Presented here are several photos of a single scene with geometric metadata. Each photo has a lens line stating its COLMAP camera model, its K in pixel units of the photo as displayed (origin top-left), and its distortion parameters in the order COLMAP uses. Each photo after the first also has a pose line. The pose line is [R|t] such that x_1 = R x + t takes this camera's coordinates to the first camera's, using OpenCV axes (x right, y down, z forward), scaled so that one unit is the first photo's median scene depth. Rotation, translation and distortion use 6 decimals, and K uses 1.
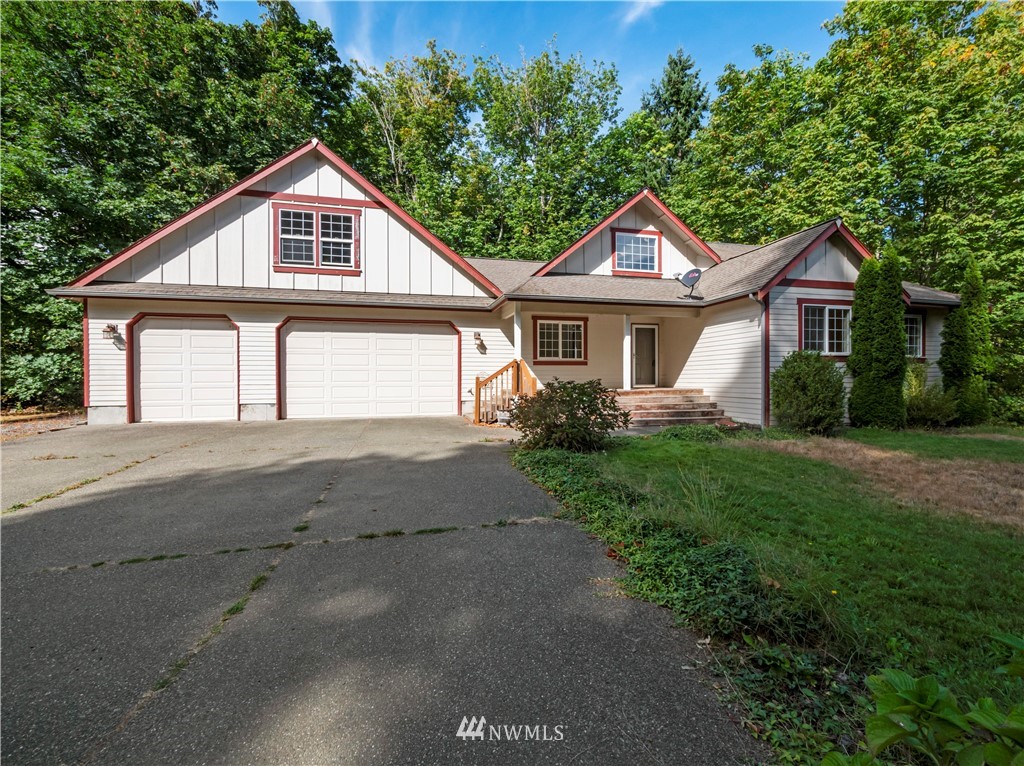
lens RADIAL K [[432.7, 0, 510.7], [0, 432.7, 380.2], [0, 0, 1]] dist [-0.004480, 0.000892]
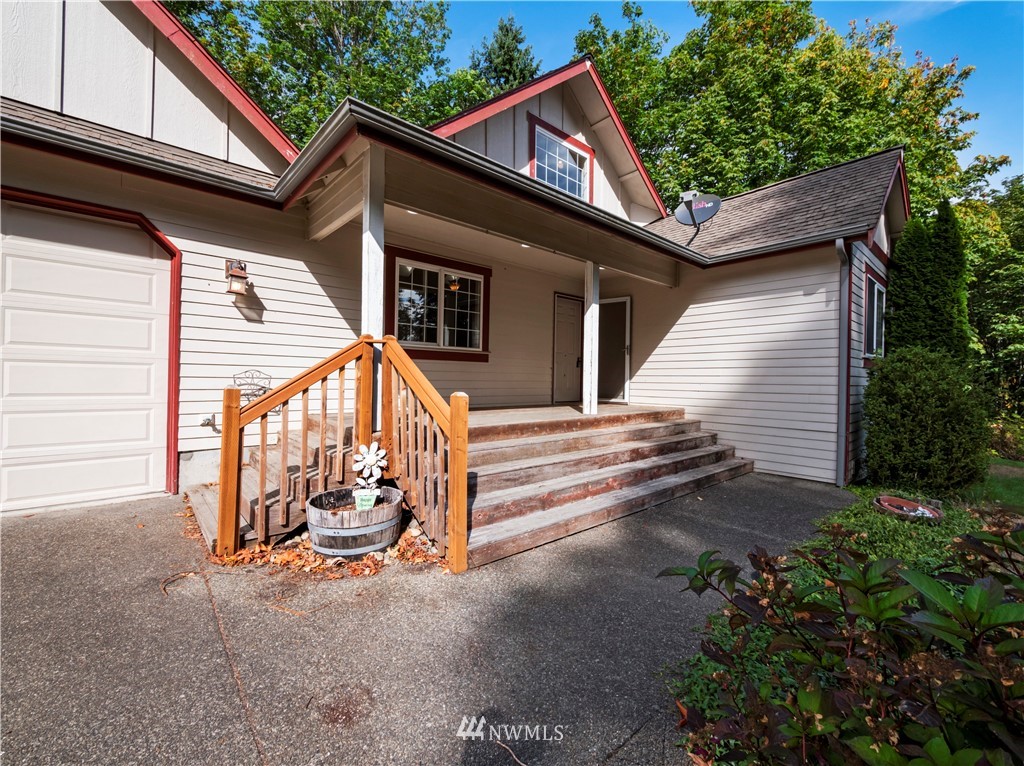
lens RADIAL K [[432.7, 0, 513.1], [0, 432.7, 379.1], [0, 0, 1]] dist [-0.004480, 0.000892]
pose [[0.883275, 0.017987, 0.468509, -0.036391], [-0.017159, 0.999835, -0.006037, -0.011571], [-0.468540, -0.002707, 0.883438, 0.519714]]
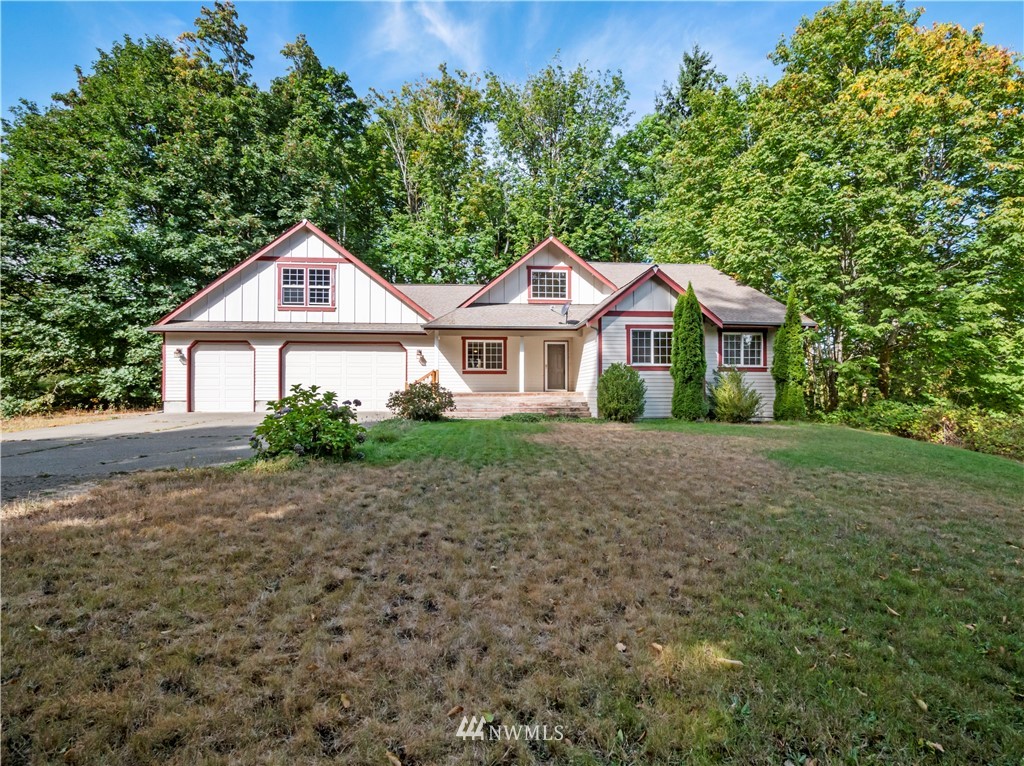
lens RADIAL K [[525.2, 0, 506.5], [0, 525.2, 379.3], [0, 0, 1]] dist [0.006991, 0.003169]
pose [[0.988298, -0.000941, -0.152535, 0.403926], [-0.003334, 0.999609, -0.027769, 0.023712], [0.152501, 0.027953, 0.987908, -0.525233]]
